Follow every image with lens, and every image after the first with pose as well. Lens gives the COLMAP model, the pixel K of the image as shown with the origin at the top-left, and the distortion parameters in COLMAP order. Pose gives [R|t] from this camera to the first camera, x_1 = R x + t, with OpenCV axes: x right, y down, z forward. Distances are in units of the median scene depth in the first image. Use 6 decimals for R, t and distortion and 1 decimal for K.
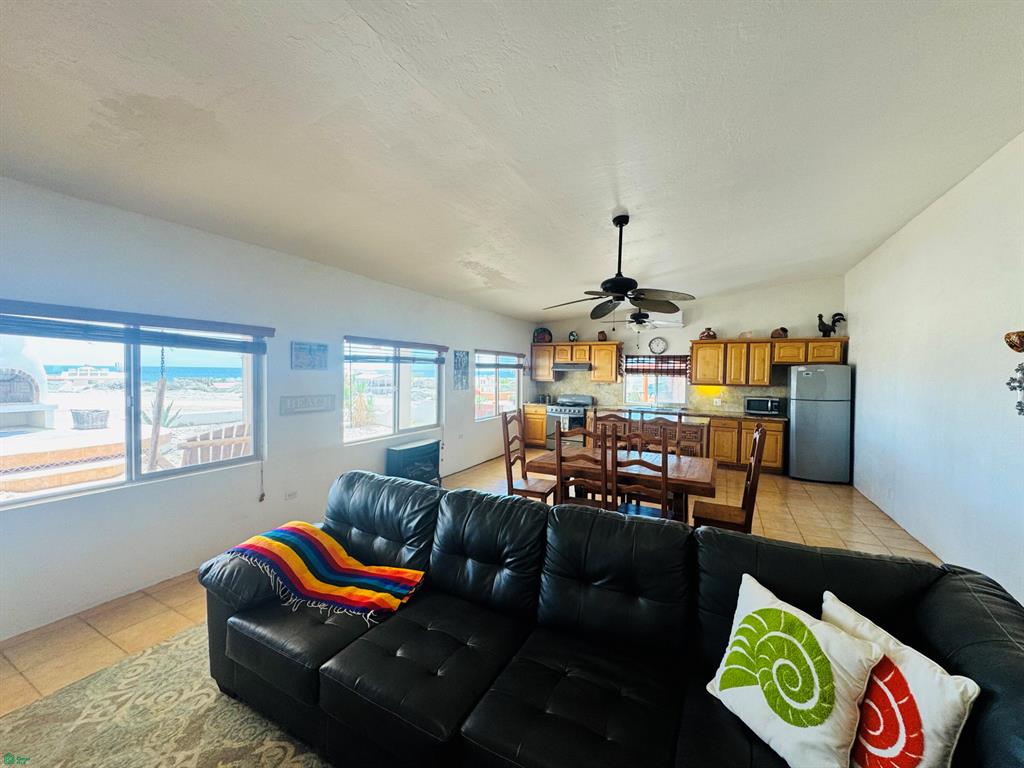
lens RADIAL K [[408.9, 0, 511.2], [0, 408.9, 382.2], [0, 0, 1]] dist [-0.002938, 0.000304]
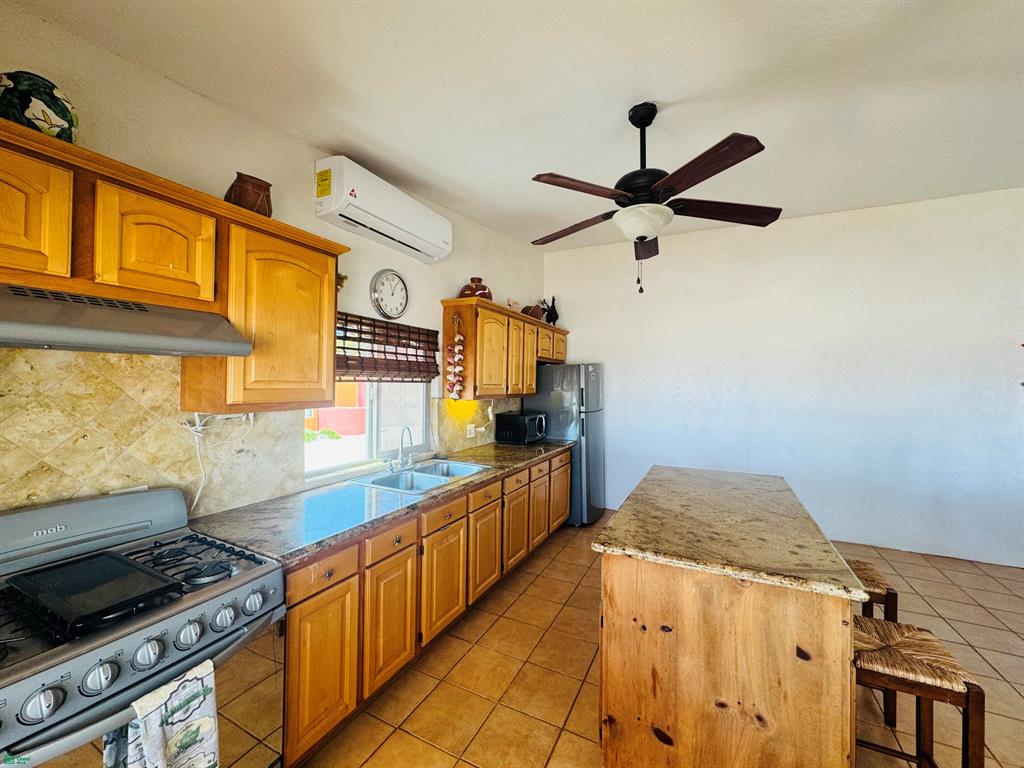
lens RADIAL K [[408.9, 0, 511.2], [0, 408.9, 382.2], [0, 0, 1]] dist [-0.002938, 0.000304]
pose [[-0.017639, -0.011744, 0.999775, 0.001108], [0.018234, 0.999761, 0.012066, -0.017074], [-0.999678, 0.018442, -0.017421, 0.988181]]
